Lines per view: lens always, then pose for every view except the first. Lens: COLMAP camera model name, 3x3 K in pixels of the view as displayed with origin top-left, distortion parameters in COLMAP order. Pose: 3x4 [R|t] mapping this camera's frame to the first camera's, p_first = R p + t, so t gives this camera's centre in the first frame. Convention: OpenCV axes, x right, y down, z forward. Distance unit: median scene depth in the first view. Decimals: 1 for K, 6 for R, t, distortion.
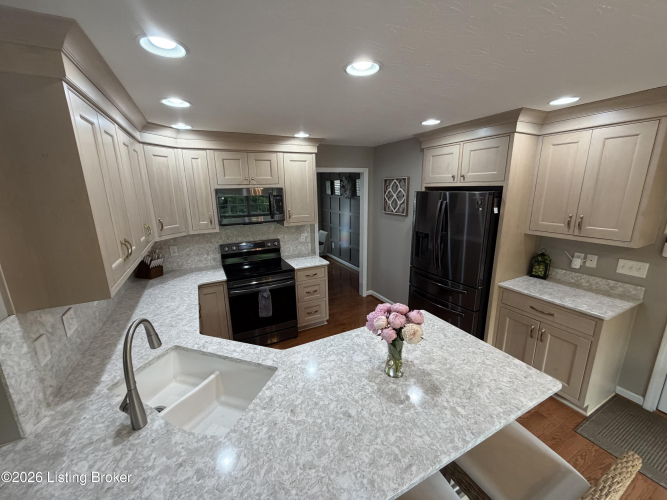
lens RADIAL K [[267.6, 0, 331.7], [0, 267.6, 249.5], [0, 0, 1]] dist [0.003363, -0.000189]
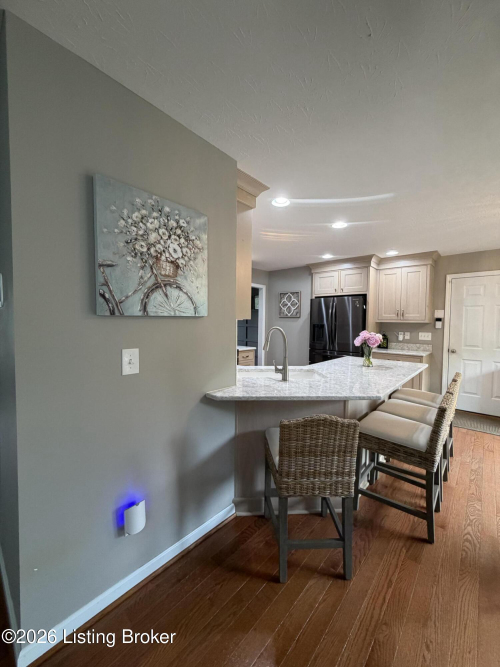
lens RADIAL K [[267.6, 0, 252.6], [0, 267.6, 330.1], [0, 0, 1]] dist [0.003363, -0.000189]
pose [[0.922010, 0.020377, 0.386629, -0.633575], [0.057913, 0.980120, -0.189764, 0.250226], [-0.382810, 0.197355, 0.902501, -0.239928]]
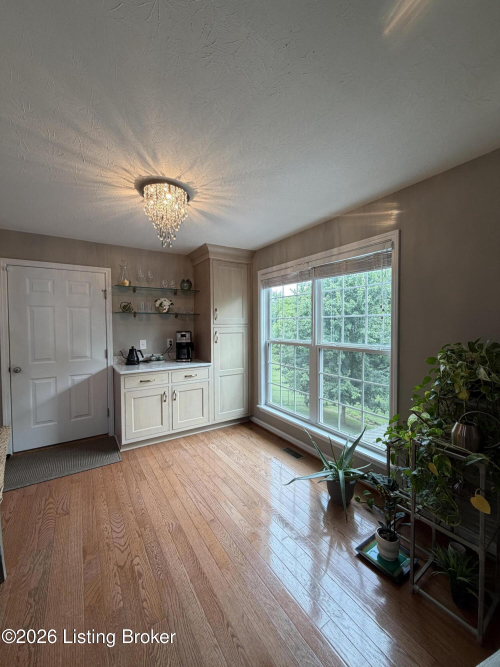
lens RADIAL K [[267.6, 0, 251.4], [0, 267.6, 331.9], [0, 0, 1]] dist [0.003363, -0.000189]
pose [[-0.119850, -0.009178, 0.992750, -0.177997], [0.237418, 0.970678, 0.037636, 0.182317], [-0.963986, 0.240207, -0.114157, -0.093414]]
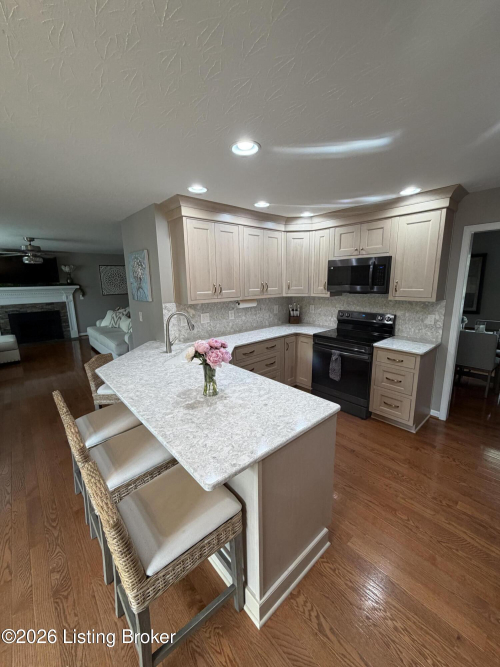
lens RADIAL K [[267.6, 0, 247.4], [0, 267.6, 331.0], [0, 0, 1]] dist [0.003363, -0.000189]
pose [[0.246267, 0.202357, -0.947842, 0.671111], [-0.210865, 0.965721, 0.151388, -0.024573], [0.945986, 0.162585, 0.280495, 0.366602]]
